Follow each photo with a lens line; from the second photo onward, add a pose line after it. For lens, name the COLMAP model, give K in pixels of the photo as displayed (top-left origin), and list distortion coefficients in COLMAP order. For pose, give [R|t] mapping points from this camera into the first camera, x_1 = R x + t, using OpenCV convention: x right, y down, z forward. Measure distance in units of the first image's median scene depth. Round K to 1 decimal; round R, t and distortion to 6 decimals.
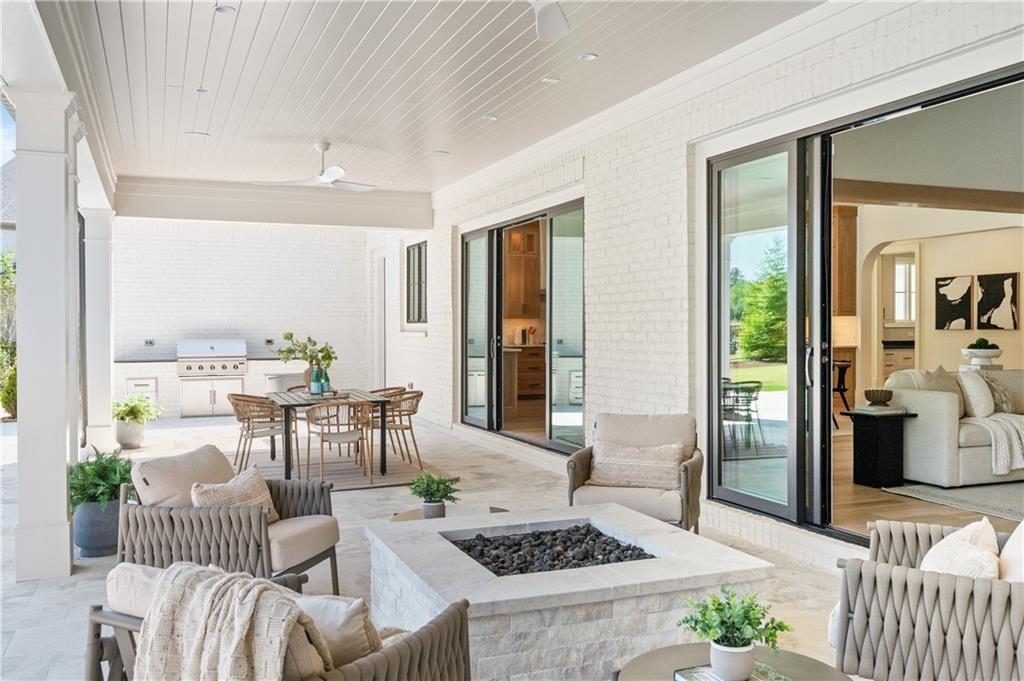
lens RADIAL K [[884.9, 0, 512.0], [0, 884.9, 340.5], [0, 0, 1]] dist [0.000643, -0.002964]
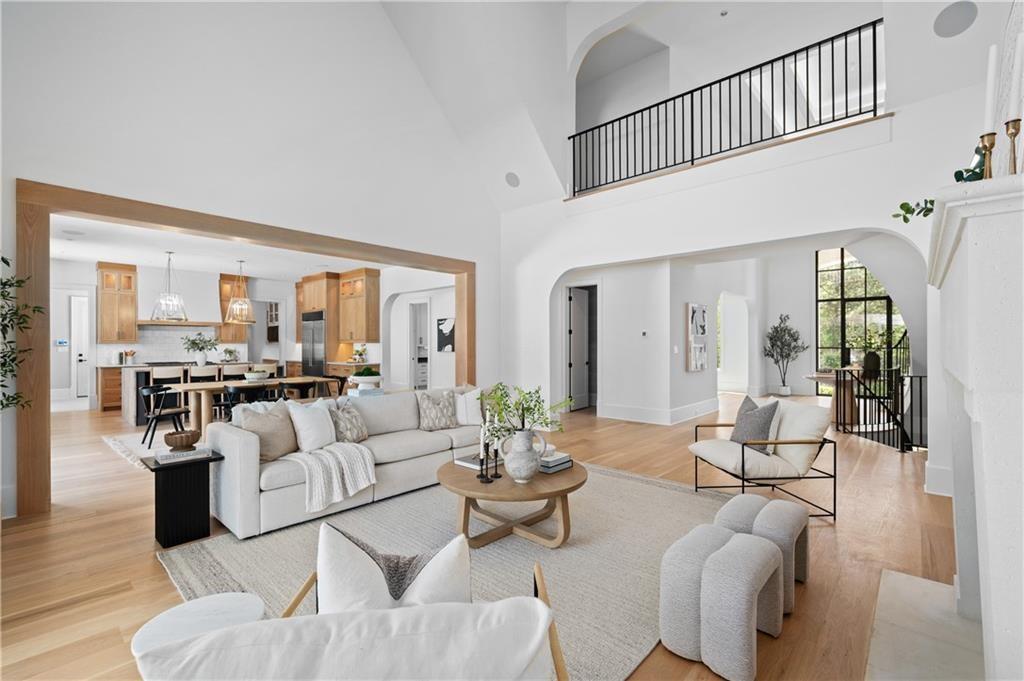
lens RADIAL K [[454.4, 0, 512.0], [0, 454.4, 340.5], [0, 0, 1]] dist [-0.000504, -0.000017]
pose [[0.900464, 0.005551, 0.434895, 0.272044], [0.005150, 0.999712, -0.023422, -0.013732], [-0.434900, 0.023330, 0.900176, 0.228015]]
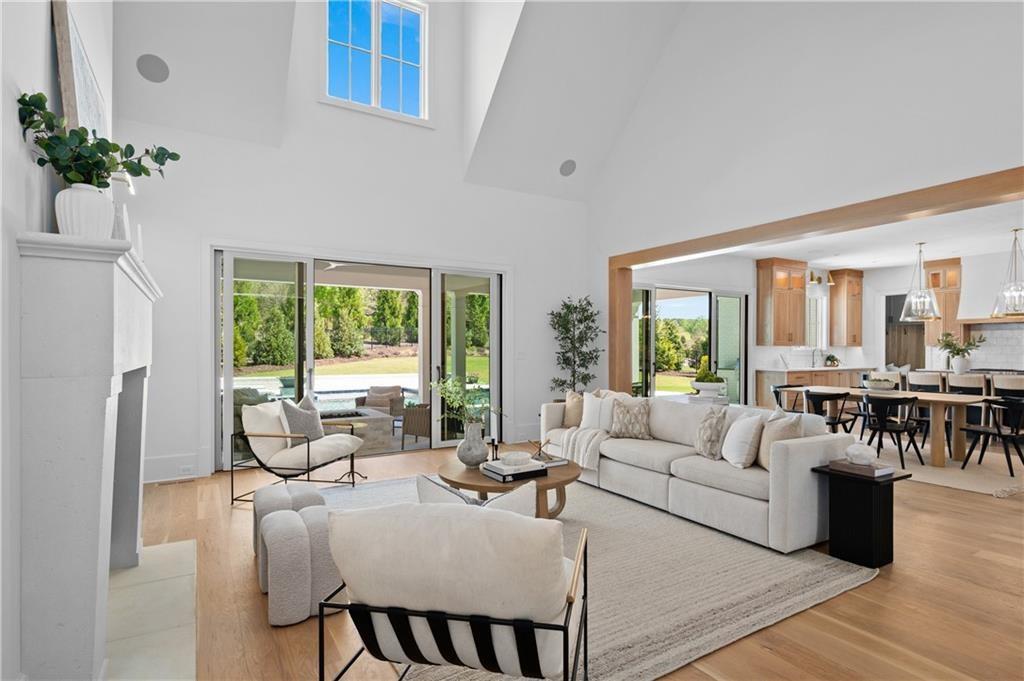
lens RADIAL K [[521.9, 0, 512.0], [0, 521.9, 340.5], [0, 0, 1]] dist [-0.000040, -0.000045]
pose [[0.159827, -0.016019, -0.987015, 0.660230], [-0.010277, 0.999787, -0.017891, -0.017096], [0.987092, 0.013003, 0.159628, 0.394919]]
